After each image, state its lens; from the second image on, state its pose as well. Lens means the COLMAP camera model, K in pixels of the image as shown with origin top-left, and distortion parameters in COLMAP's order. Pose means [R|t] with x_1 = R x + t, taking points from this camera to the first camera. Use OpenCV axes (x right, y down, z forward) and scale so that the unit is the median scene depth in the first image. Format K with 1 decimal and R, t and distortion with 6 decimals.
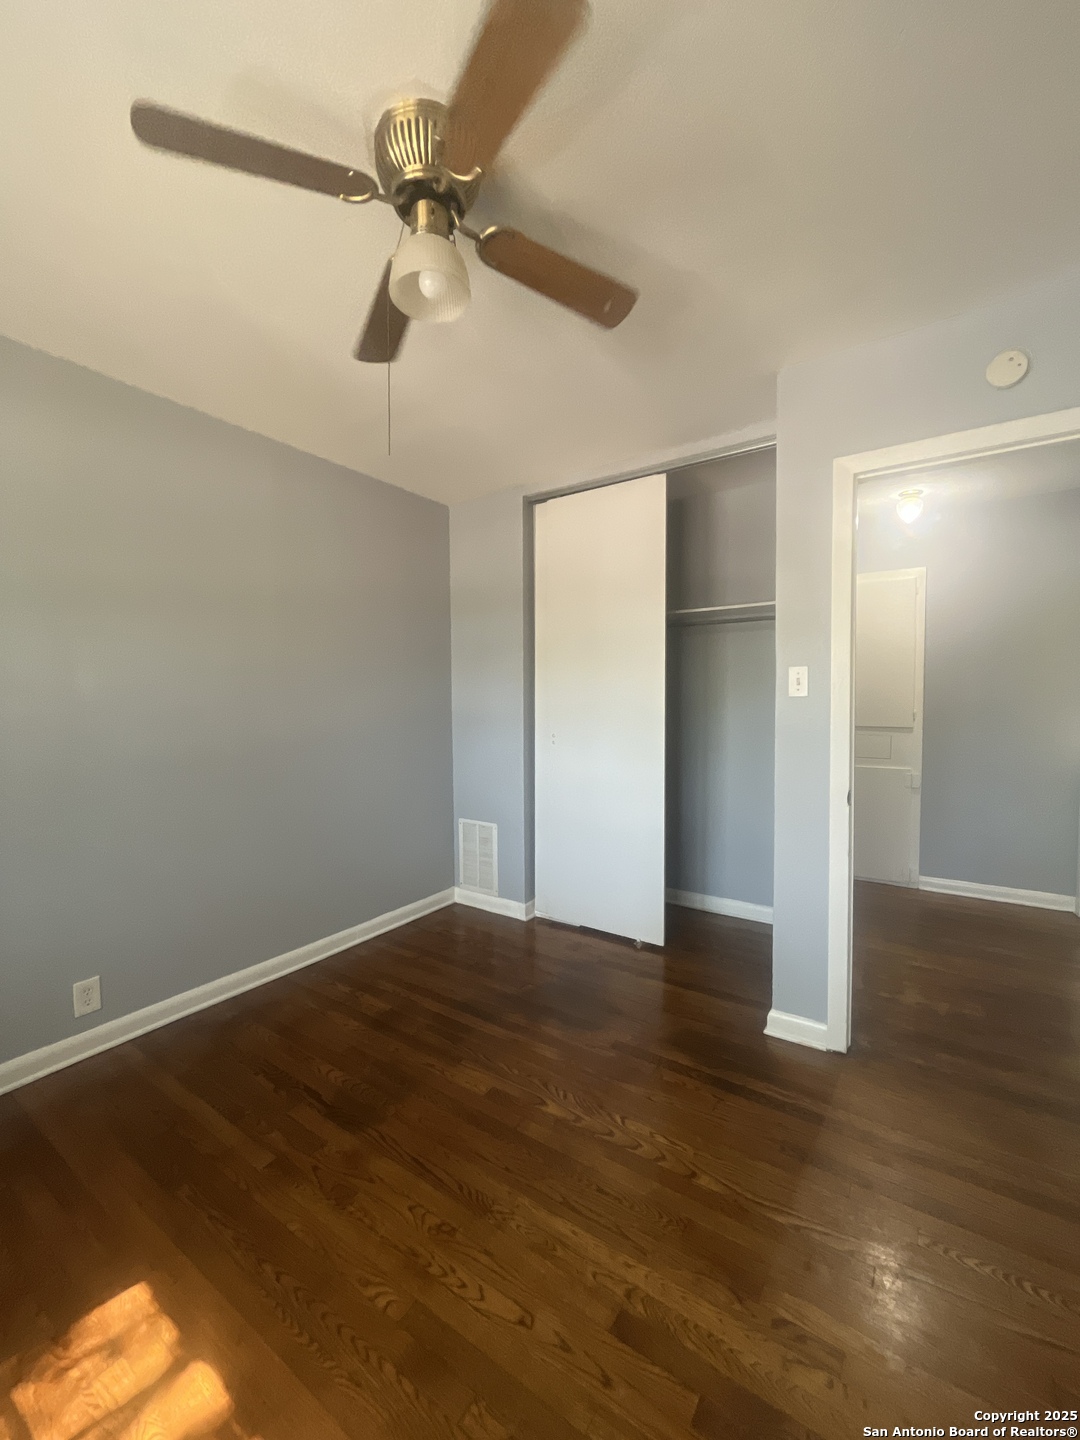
lens RADIAL K [[582.1, 0, 541.6], [0, 582.1, 721.1], [0, 0, 1]] dist [-0.005402, -0.000321]
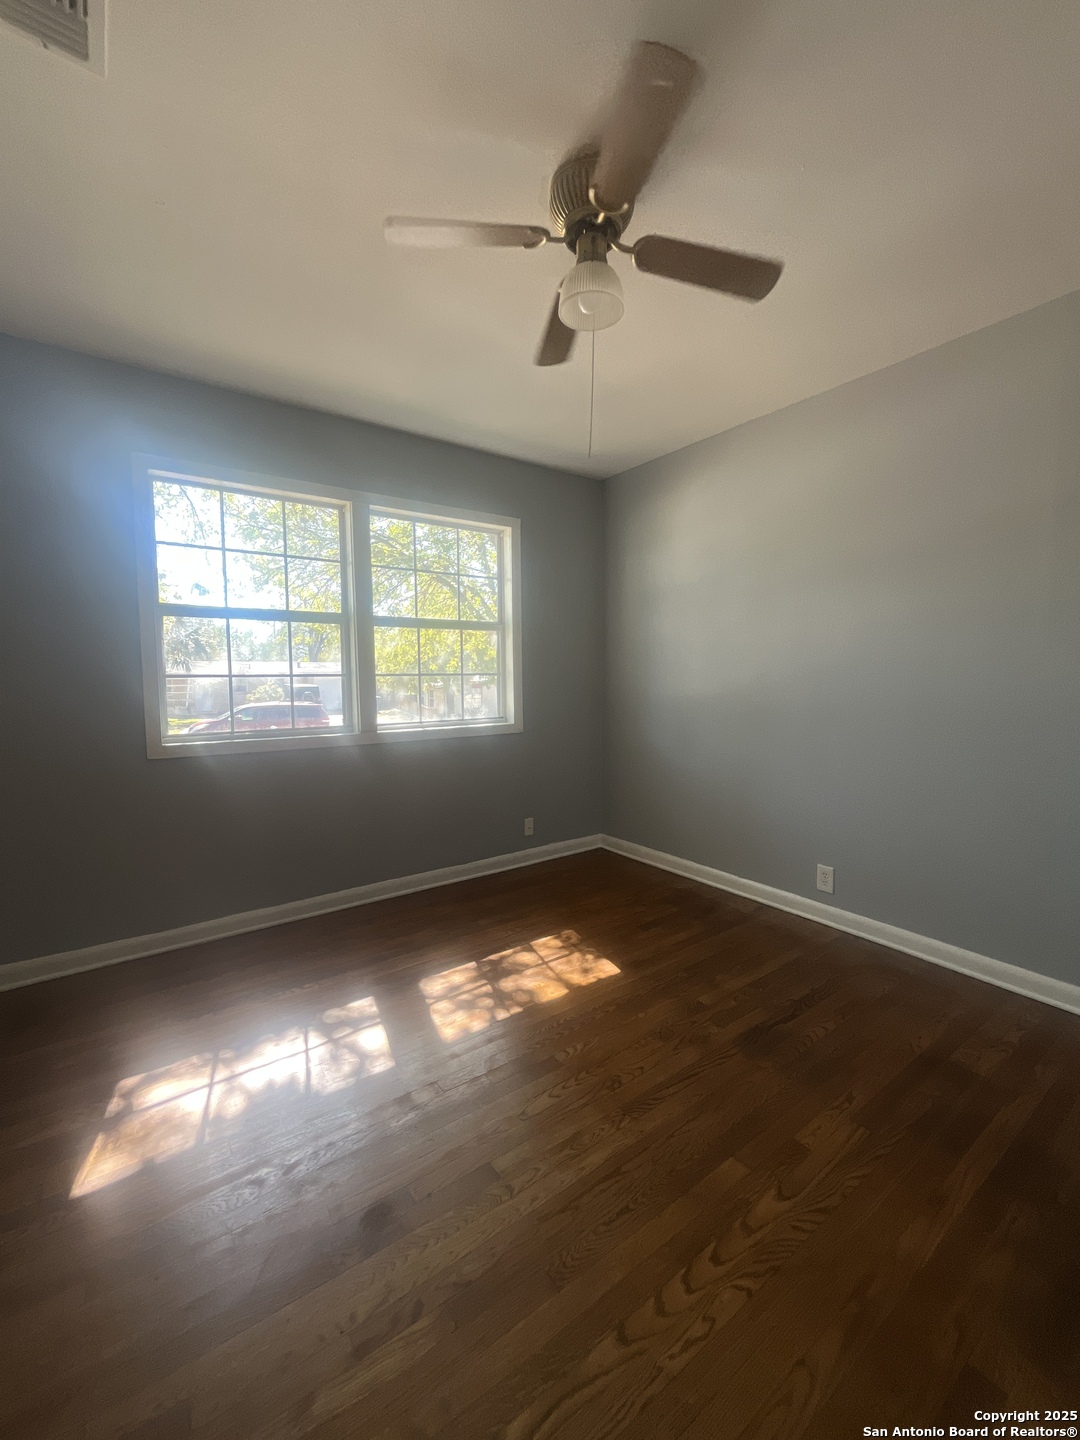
lens RADIAL K [[582.1, 0, 541.6], [0, 582.1, 721.1], [0, 0, 1]] dist [-0.005402, -0.000321]
pose [[-0.334744, 0.085084, -0.938460, 0.837297], [-0.031132, 0.994373, 0.101258, 0.008482], [0.941795, 0.063112, -0.330211, 1.060676]]
